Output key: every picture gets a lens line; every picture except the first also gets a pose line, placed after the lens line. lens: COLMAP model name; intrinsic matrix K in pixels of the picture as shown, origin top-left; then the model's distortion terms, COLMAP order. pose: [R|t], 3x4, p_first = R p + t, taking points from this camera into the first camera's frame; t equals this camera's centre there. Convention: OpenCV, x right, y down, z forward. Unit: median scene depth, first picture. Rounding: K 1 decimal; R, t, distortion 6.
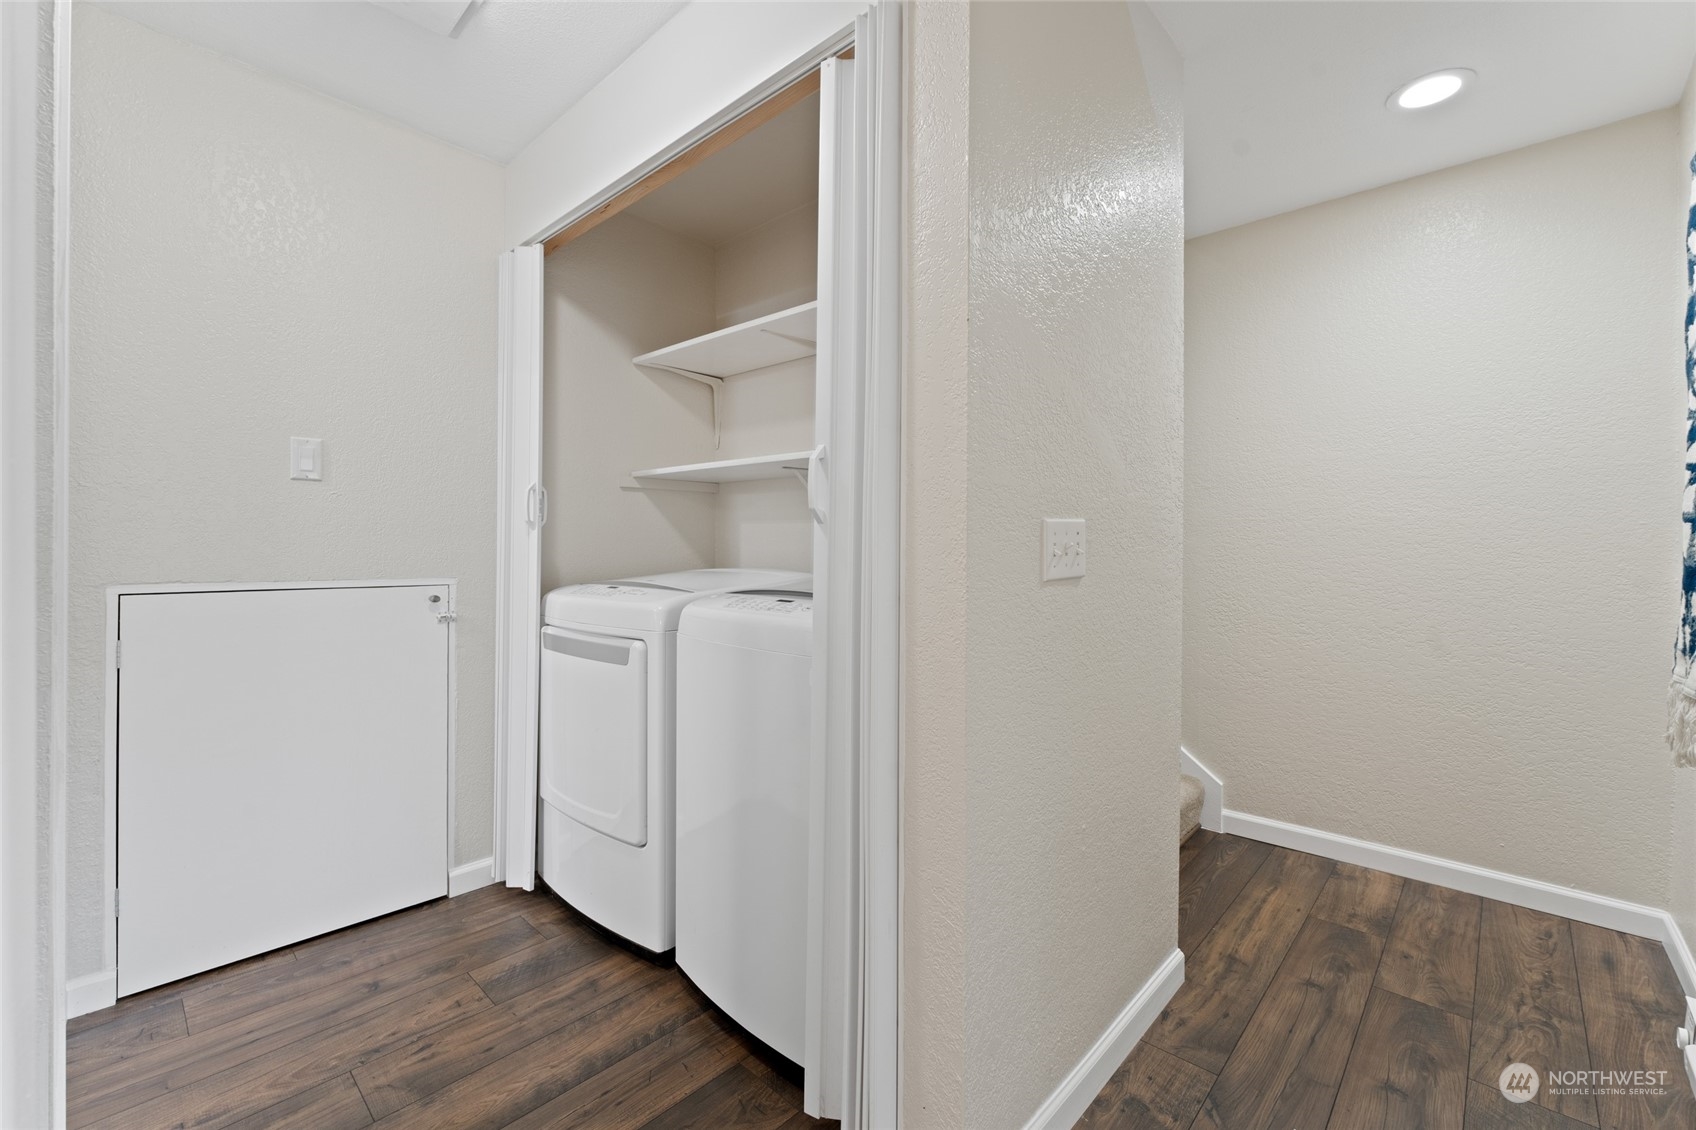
lens RADIAL K [[673.5, 0, 853.4], [0, 673.5, 556.6], [0, 0, 1]] dist [0.000910, 0.000051]
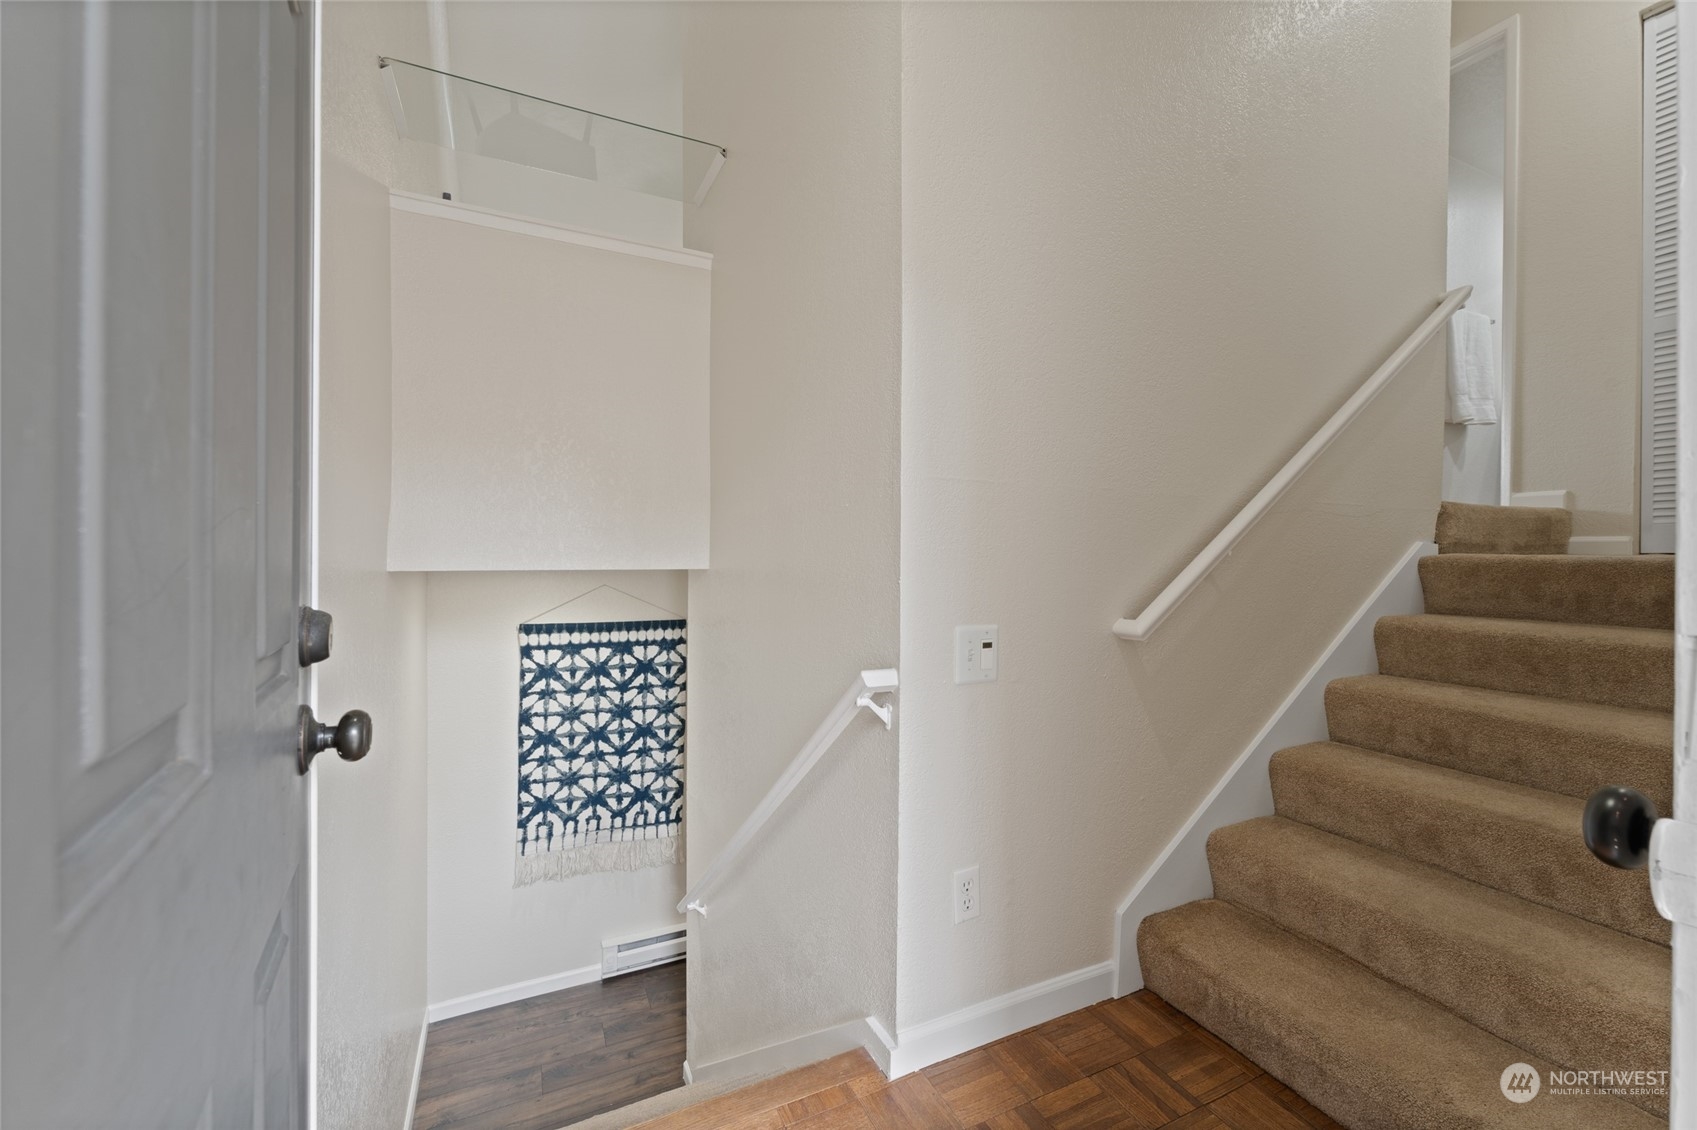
lens RADIAL K [[694.6, 0, 853.1], [0, 694.6, 560.3], [0, 0, 1]] dist [-0.001606, 0.000789]
pose [[-0.942262, -0.006598, 0.334812, -0.491295], [-0.004021, 0.999957, 0.008390, -0.690701], [-0.334853, 0.006559, -0.942248, 2.343567]]
